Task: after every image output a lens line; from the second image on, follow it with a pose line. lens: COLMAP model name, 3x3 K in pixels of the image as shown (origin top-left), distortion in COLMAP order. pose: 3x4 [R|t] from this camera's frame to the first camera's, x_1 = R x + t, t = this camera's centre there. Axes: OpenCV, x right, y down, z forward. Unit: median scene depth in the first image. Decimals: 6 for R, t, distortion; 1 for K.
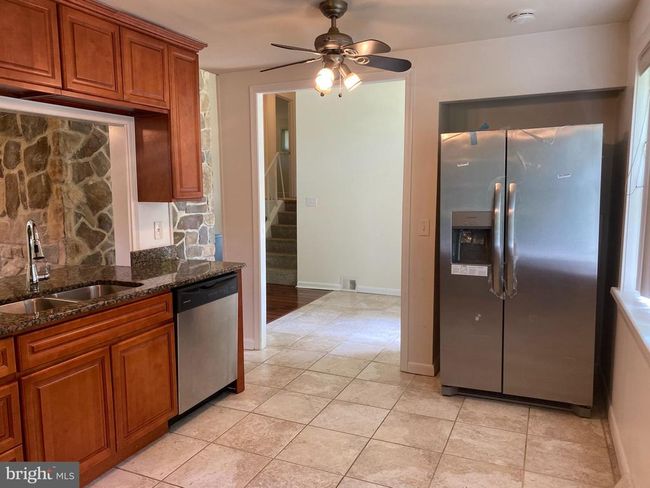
lens RADIAL K [[501.4, 0, 325.3], [0, 501.4, 244.9], [0, 0, 1]] dist [0.009637, 0.006117]
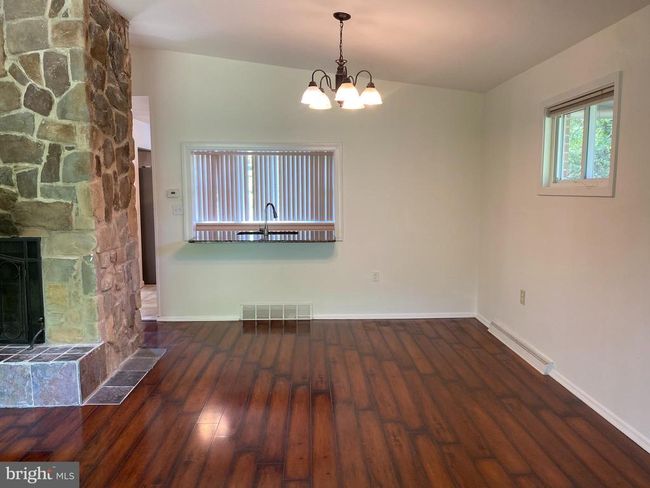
lens RADIAL K [[501.4, 0, 326.3], [0, 501.4, 240.7], [0, 0, 1]] dist [0.009637, 0.006117]
pose [[-0.431608, -0.090393, 0.897521, -1.667519], [0.109416, 0.982374, 0.151556, -0.118385], [-0.895401, 0.163616, -0.414110, 1.062093]]
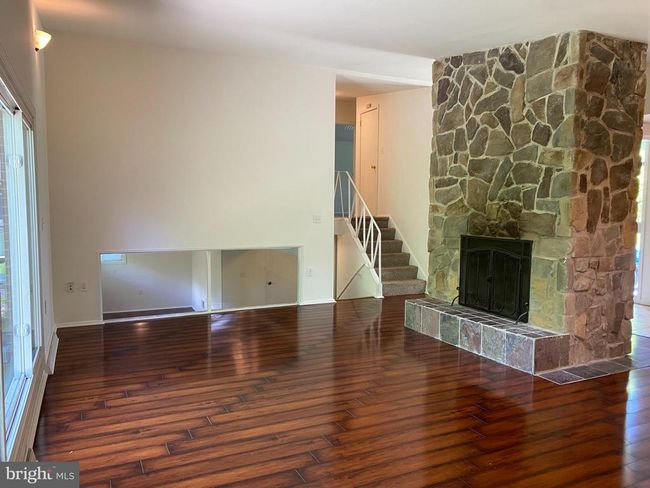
lens RADIAL K [[501.4, 0, 319.8], [0, 501.4, 246.6], [0, 0, 1]] dist [0.009637, 0.006117]
pose [[0.651960, -0.056125, 0.756173, -1.828184], [0.083581, 0.996499, 0.001901, -0.074537], [-0.753633, 0.061962, 0.654369, 0.768938]]
